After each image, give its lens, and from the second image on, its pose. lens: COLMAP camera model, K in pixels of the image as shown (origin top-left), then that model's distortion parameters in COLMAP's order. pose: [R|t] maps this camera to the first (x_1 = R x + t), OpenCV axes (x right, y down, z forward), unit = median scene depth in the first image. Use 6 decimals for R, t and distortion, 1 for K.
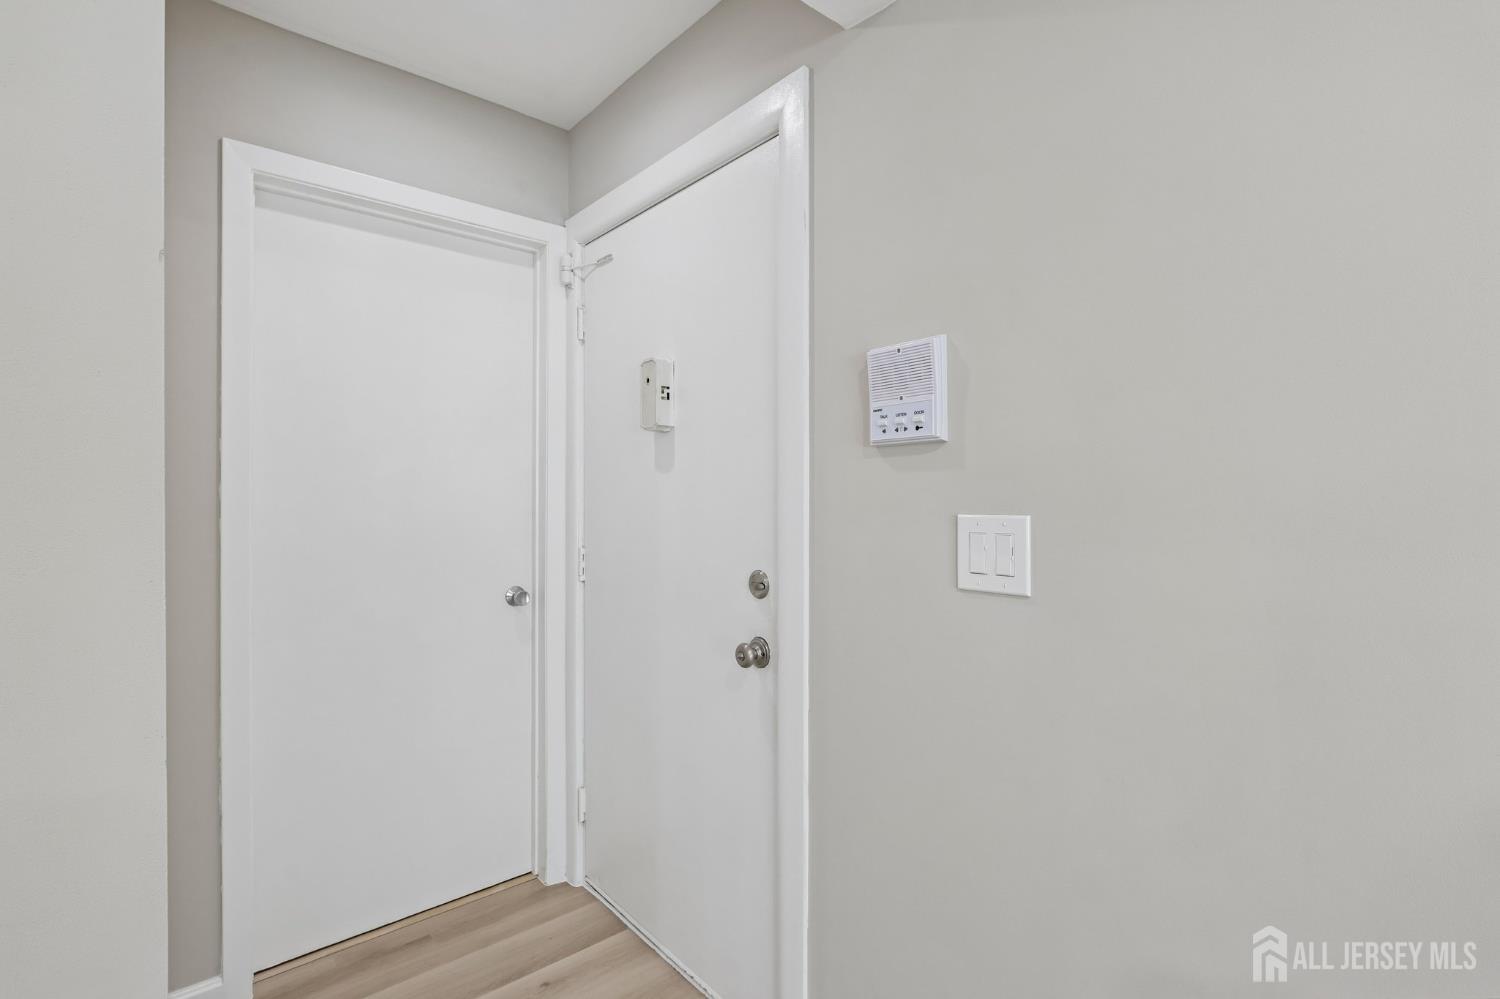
lens RADIAL K [[689.6, 0, 744.4], [0, 689.6, 495.8], [0, 0, 1]] dist [-0.005186, 0.002170]
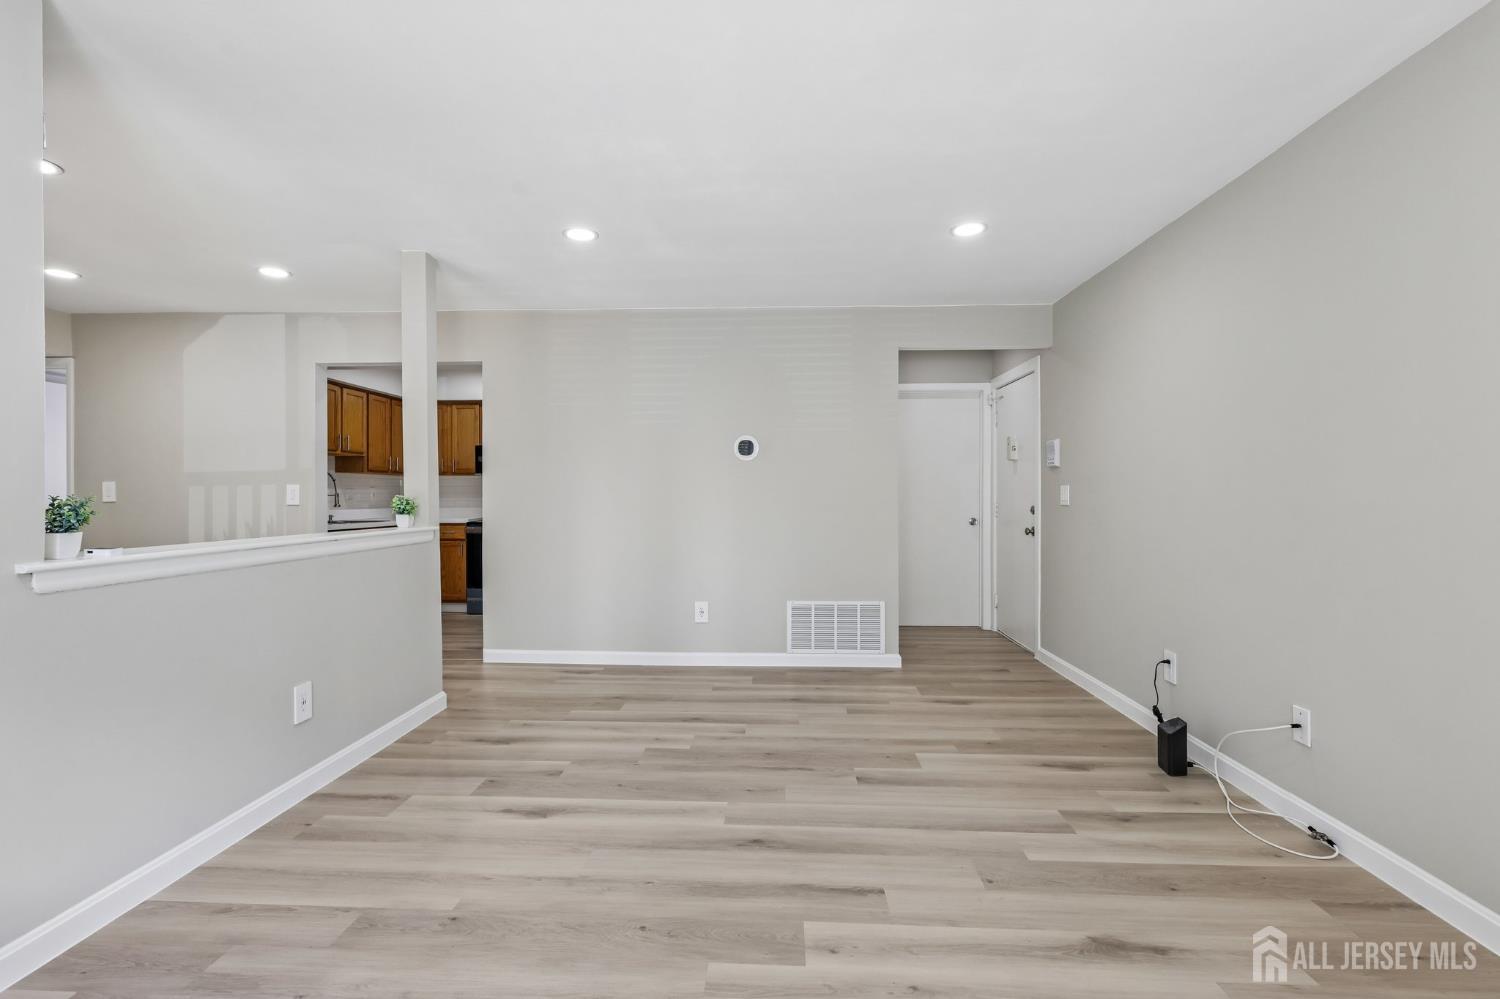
lens RADIAL K [[689.6, 0, 746.7], [0, 689.6, 494.4], [0, 0, 1]] dist [-0.005186, 0.002170]
pose [[0.723218, 0.001372, -0.690618, 0.949558], [-0.001627, 0.999999, 0.000282, 0.042700], [0.690618, 0.000919, 0.723219, -1.665530]]
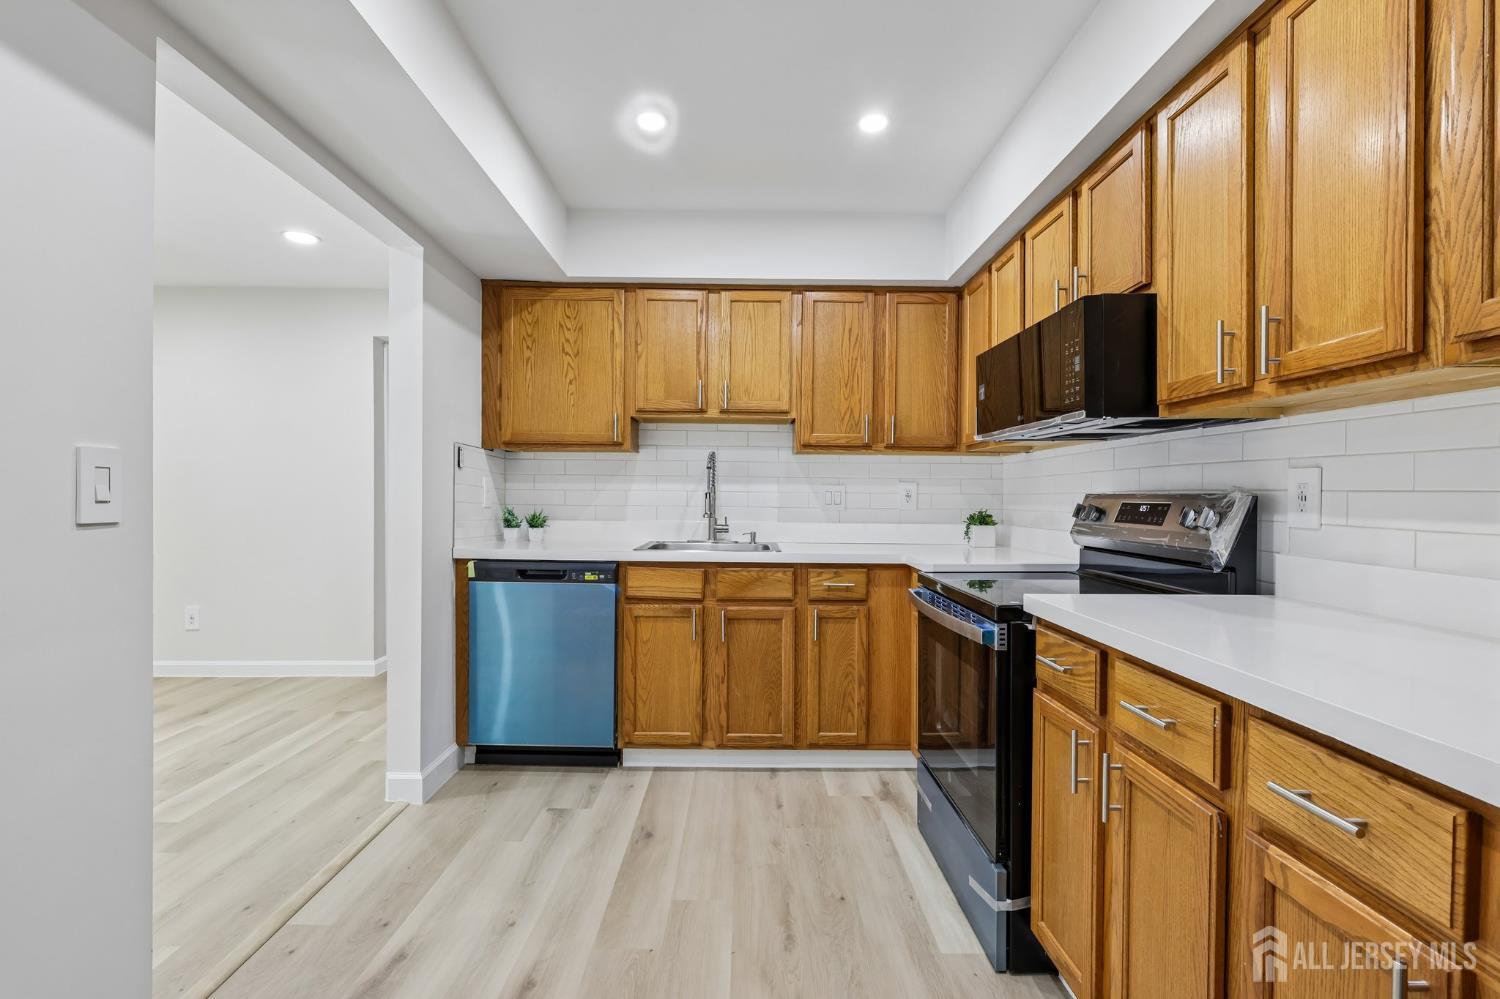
lens RADIAL K [[689.6, 0, 751.8], [0, 689.6, 498.1], [0, 0, 1]] dist [-0.005186, 0.002170]
pose [[-0.642142, -0.000629, -0.766585, -1.177796], [-0.010283, 0.999917, 0.007794, 0.043511], [0.766516, 0.012888, -0.642095, 0.324628]]
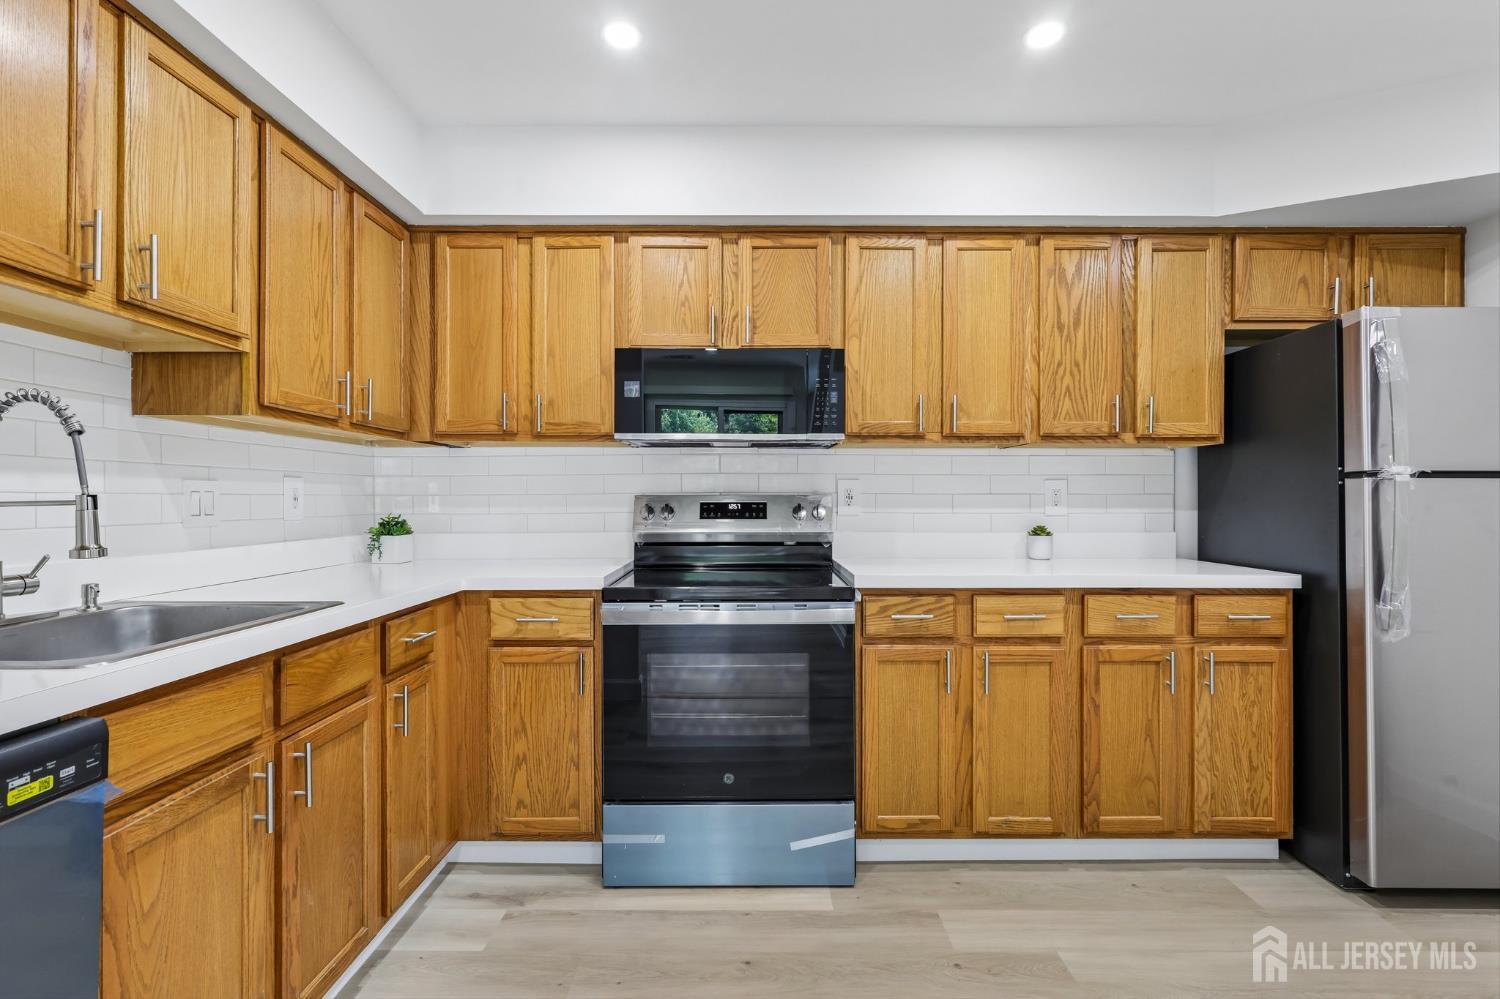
lens RADIAL K [[689.6, 0, 749.9], [0, 689.6, 494.6], [0, 0, 1]] dist [-0.005186, 0.002170]
pose [[0.755473, -0.001197, -0.655178, -1.449578], [-0.002668, 0.999984, -0.004904, 0.044662], [0.655174, 0.005453, 0.755458, -0.836920]]
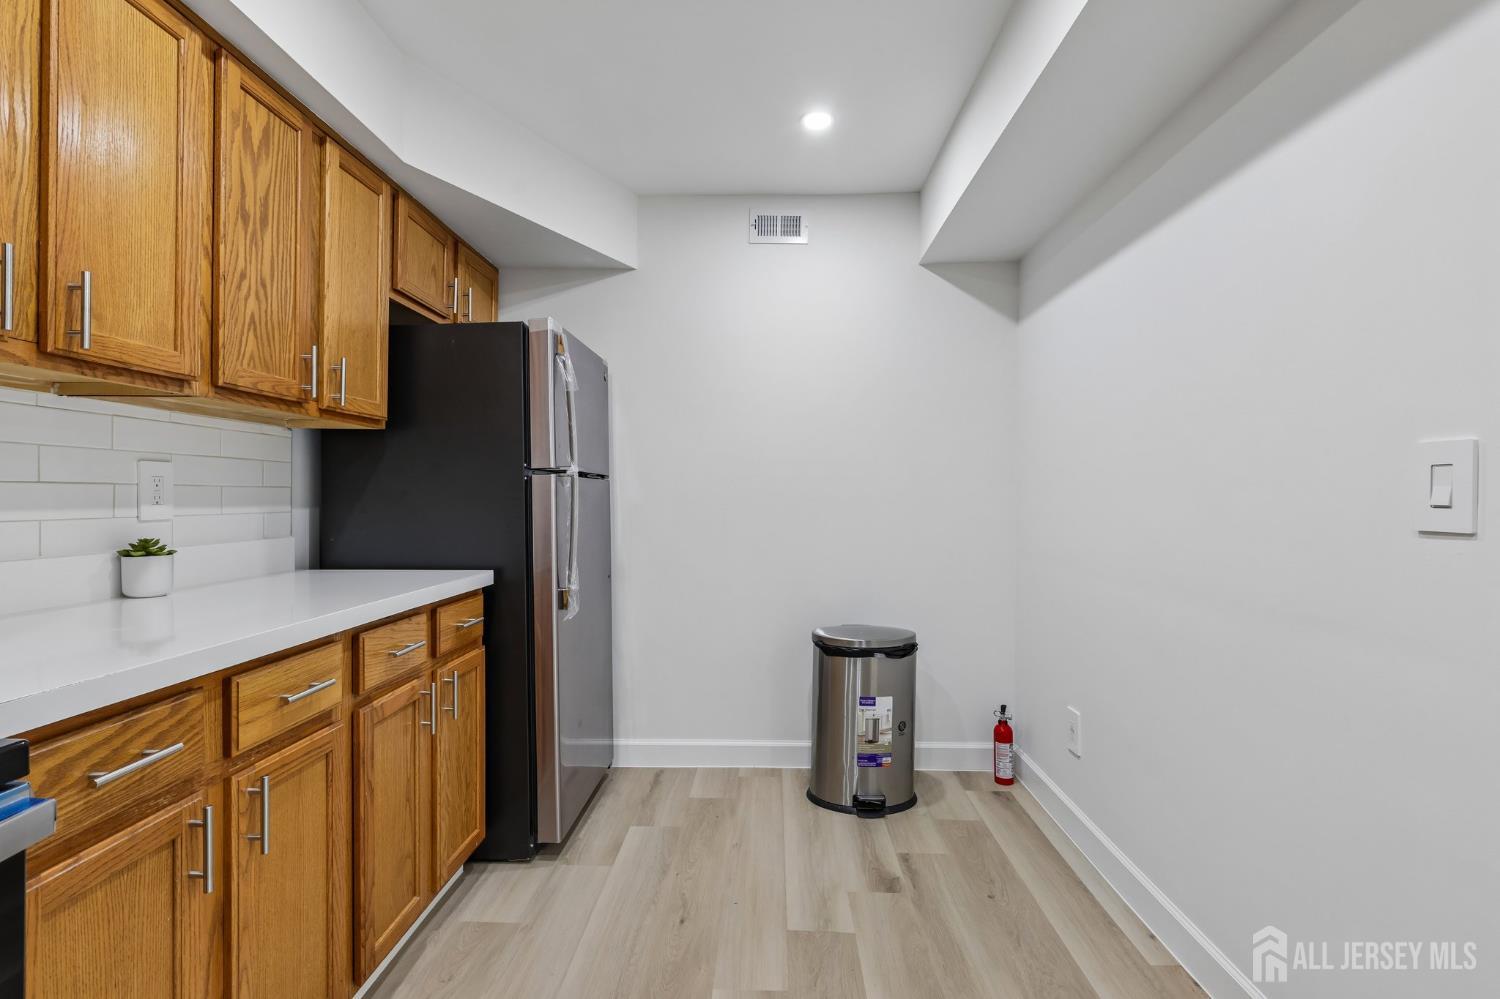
lens RADIAL K [[689.6, 0, 743.6], [0, 689.6, 497.0], [0, 0, 1]] dist [-0.005186, 0.002170]
pose [[0.678474, 0.002492, 0.734620, -2.002360], [0.000257, 0.999993, -0.003630, 0.052448], [-0.734624, 0.002652, 0.678469, -0.482471]]
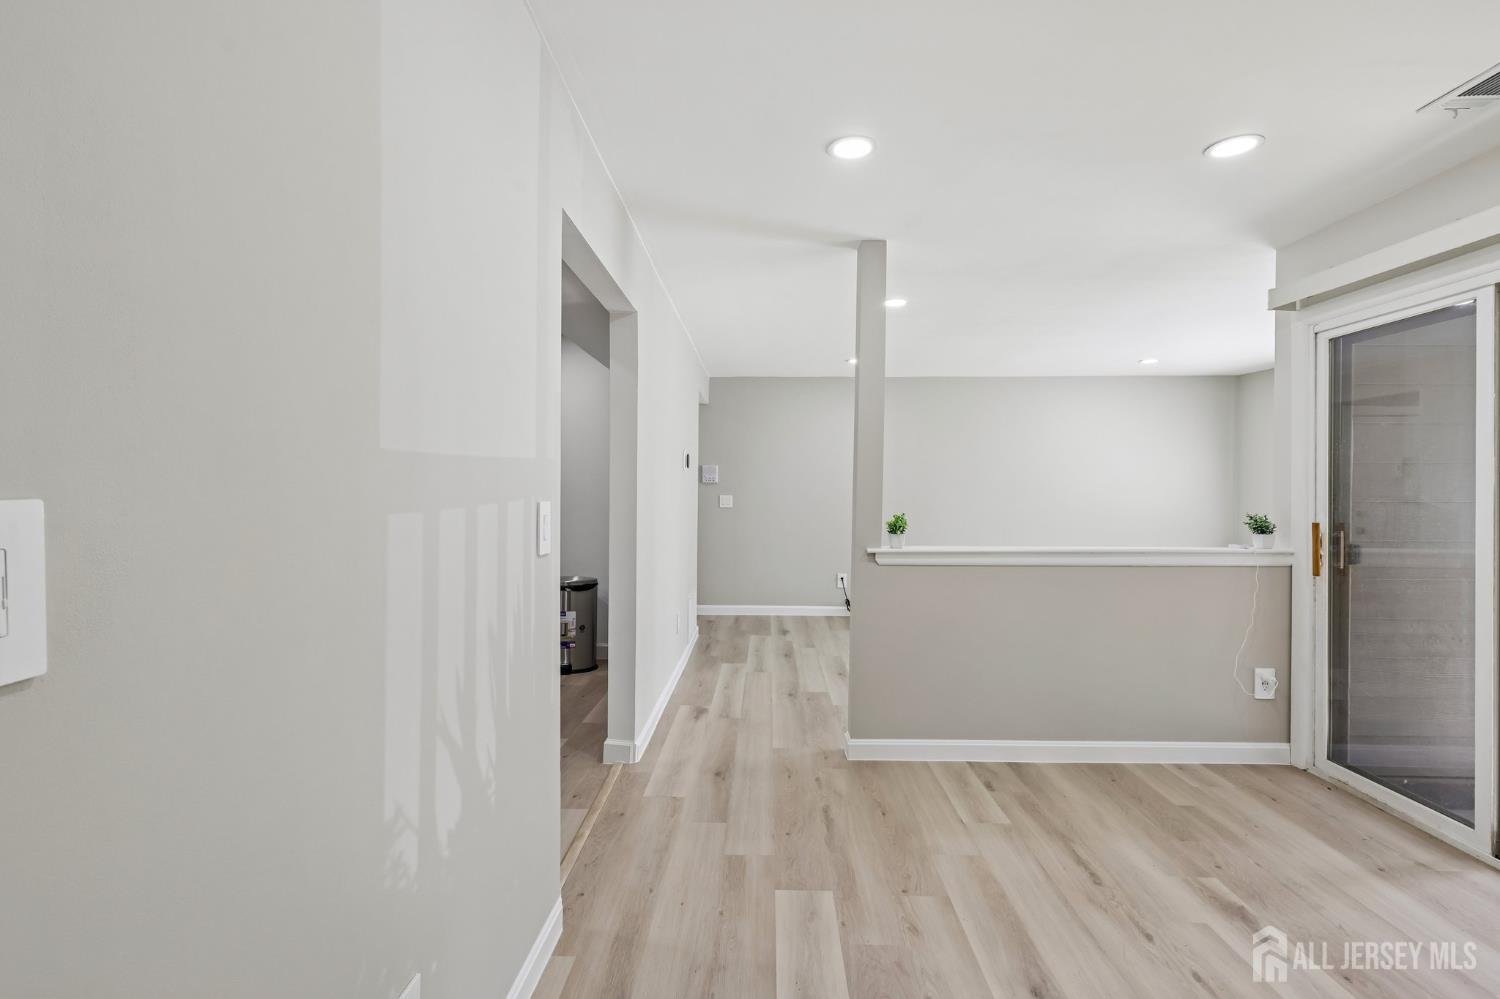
lens RADIAL K [[689.6, 0, 739.0], [0, 689.6, 491.0], [0, 0, 1]] dist [-0.005186, 0.002170]
pose [[0.682089, 0.002617, 0.731264, -2.242267], [-0.001178, 0.999996, -0.002480, 0.003024], [-0.731268, 0.000830, 0.682090, -1.822545]]
